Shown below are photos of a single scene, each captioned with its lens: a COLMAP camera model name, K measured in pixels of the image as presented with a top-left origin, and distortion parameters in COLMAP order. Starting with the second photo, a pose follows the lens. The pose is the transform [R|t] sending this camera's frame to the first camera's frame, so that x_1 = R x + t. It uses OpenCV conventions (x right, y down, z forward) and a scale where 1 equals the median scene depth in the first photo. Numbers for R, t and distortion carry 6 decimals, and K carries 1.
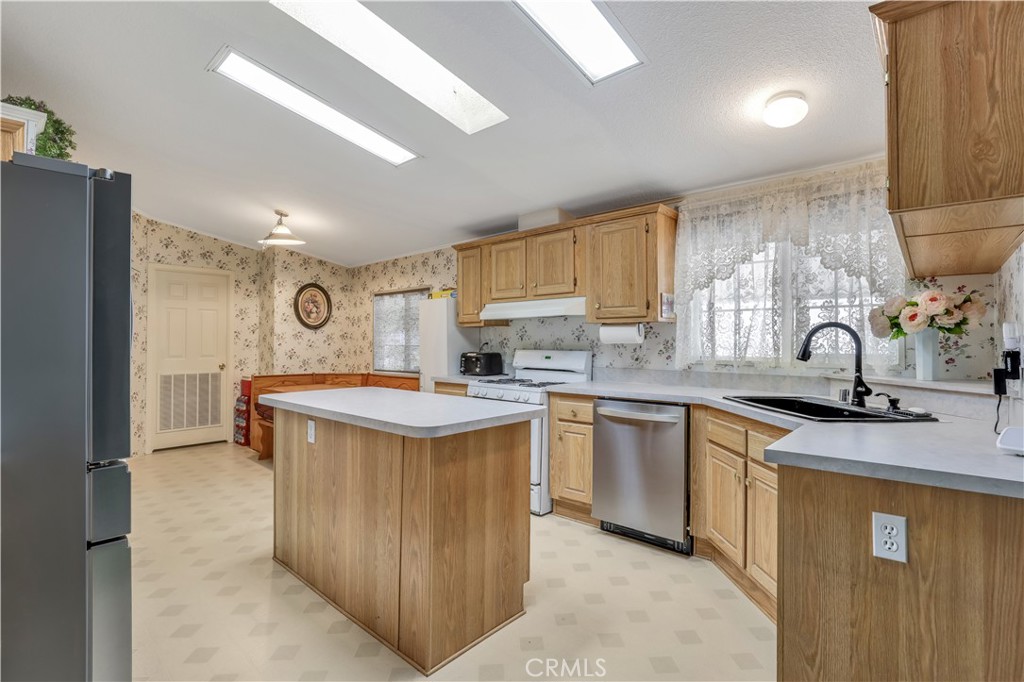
lens RADIAL K [[483.3, 0, 512.0], [0, 483.3, 341.0], [0, 0, 1]] dist [0.000249, 0.000009]
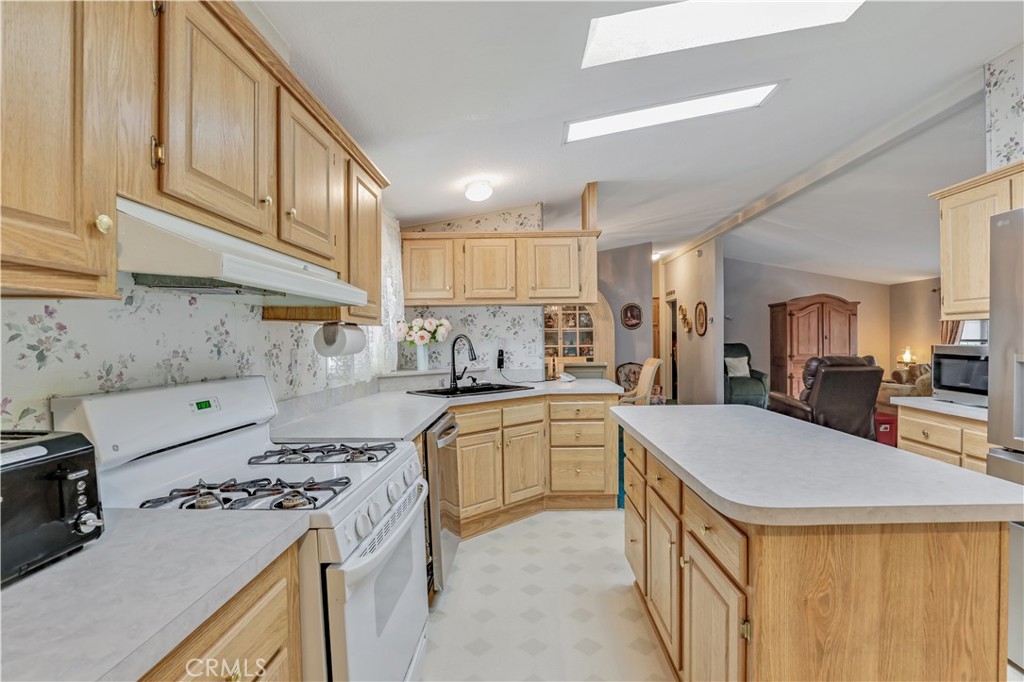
lens RADIAL K [[483.3, 0, 512.0], [0, 483.3, 341.0], [0, 0, 1]] dist [0.000249, 0.000009]
pose [[-0.636484, 0.004342, 0.771278, -0.349066], [0.012714, 0.999907, 0.004862, -0.012010], [-0.771185, 0.012901, -0.636480, 1.051028]]
